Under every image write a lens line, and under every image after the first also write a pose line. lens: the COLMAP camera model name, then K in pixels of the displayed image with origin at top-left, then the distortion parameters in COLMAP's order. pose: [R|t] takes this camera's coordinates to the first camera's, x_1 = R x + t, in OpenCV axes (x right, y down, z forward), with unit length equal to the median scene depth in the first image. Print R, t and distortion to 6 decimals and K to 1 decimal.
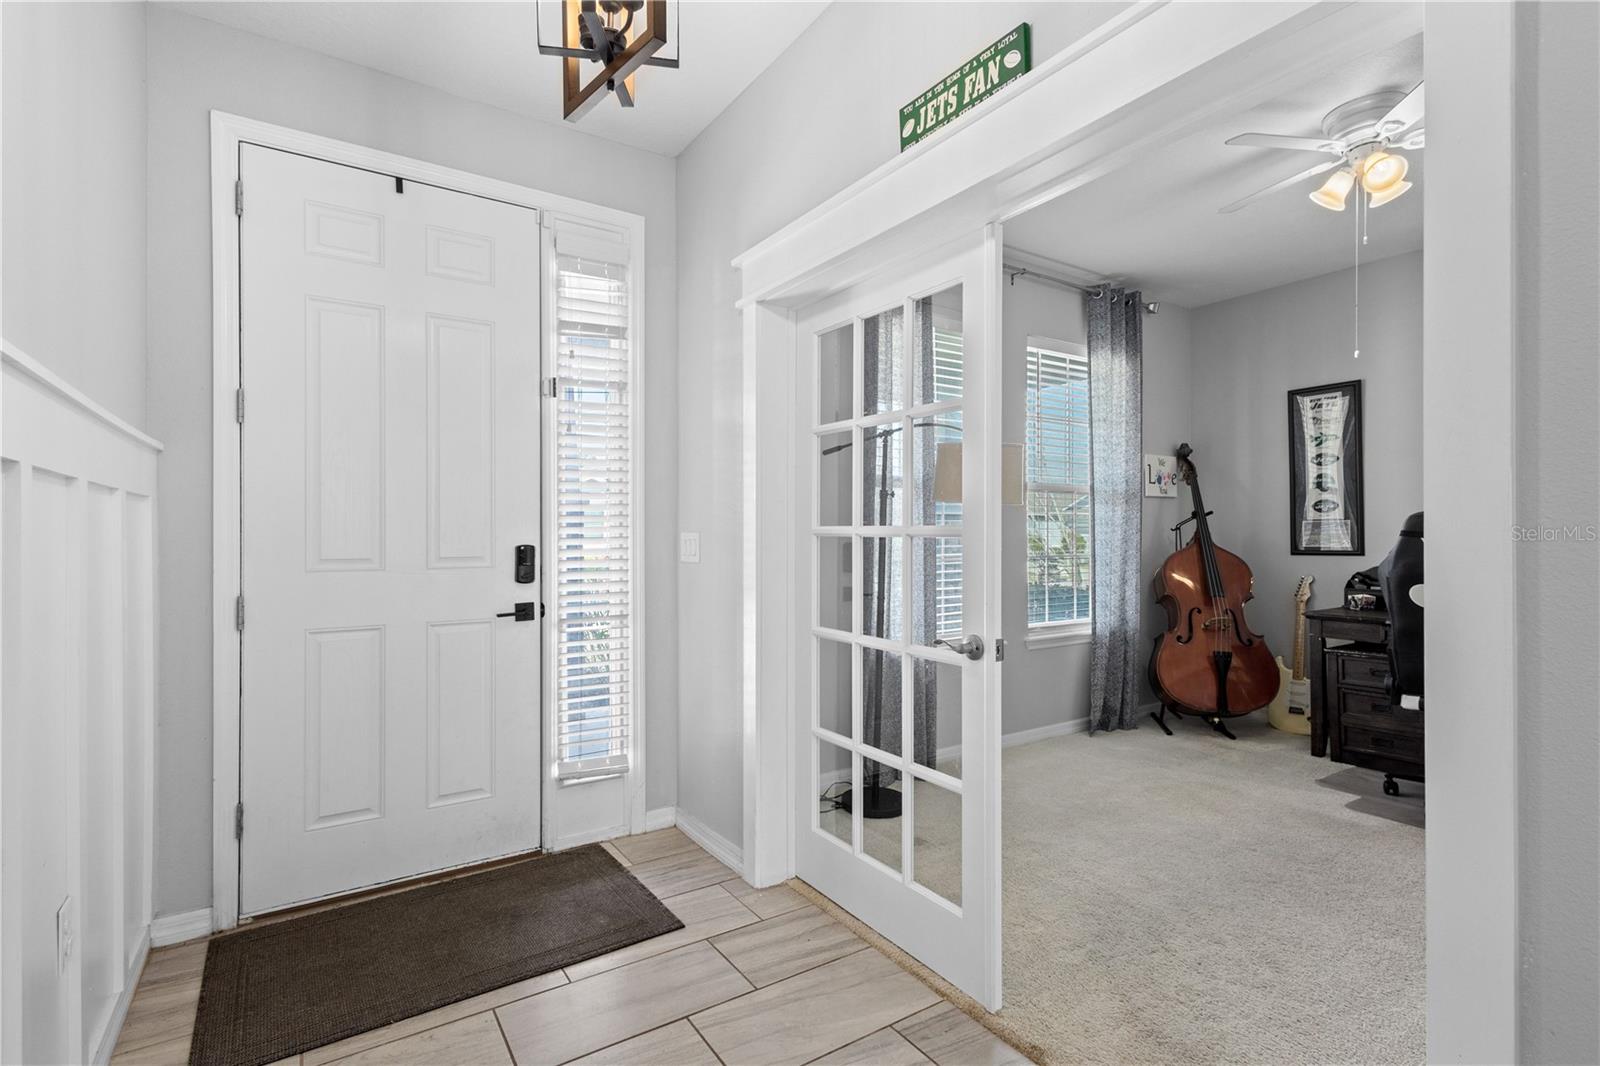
lens RADIAL K [[757.9, 0, 798.8], [0, 757.9, 535.5], [0, 0, 1]] dist [0.012998, 0.000135]
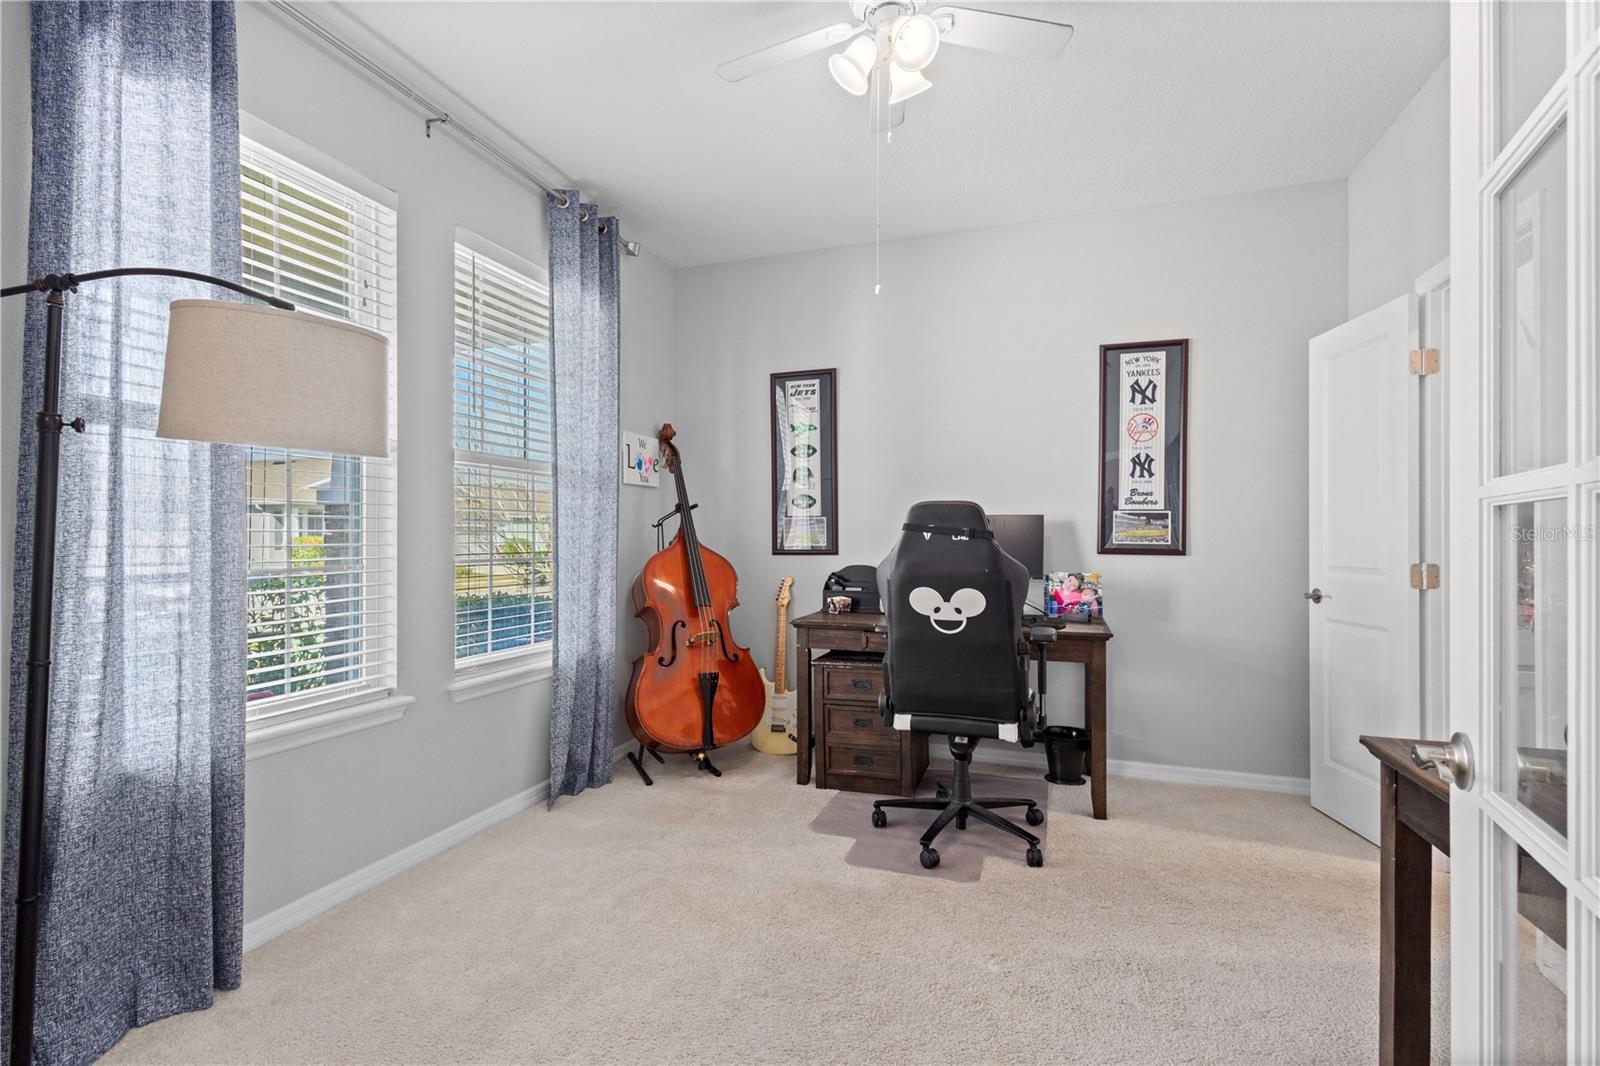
lens RADIAL K [[738.1, 0, 800.5], [0, 738.1, 534.1], [0, 0, 1]] dist [0.000787, -0.000108]
pose [[0.791705, 0.007392, 0.610859, 0.139751], [-0.003453, 0.999965, -0.007626, 0.007449], [-0.610894, 0.003928, 0.791703, 0.293001]]
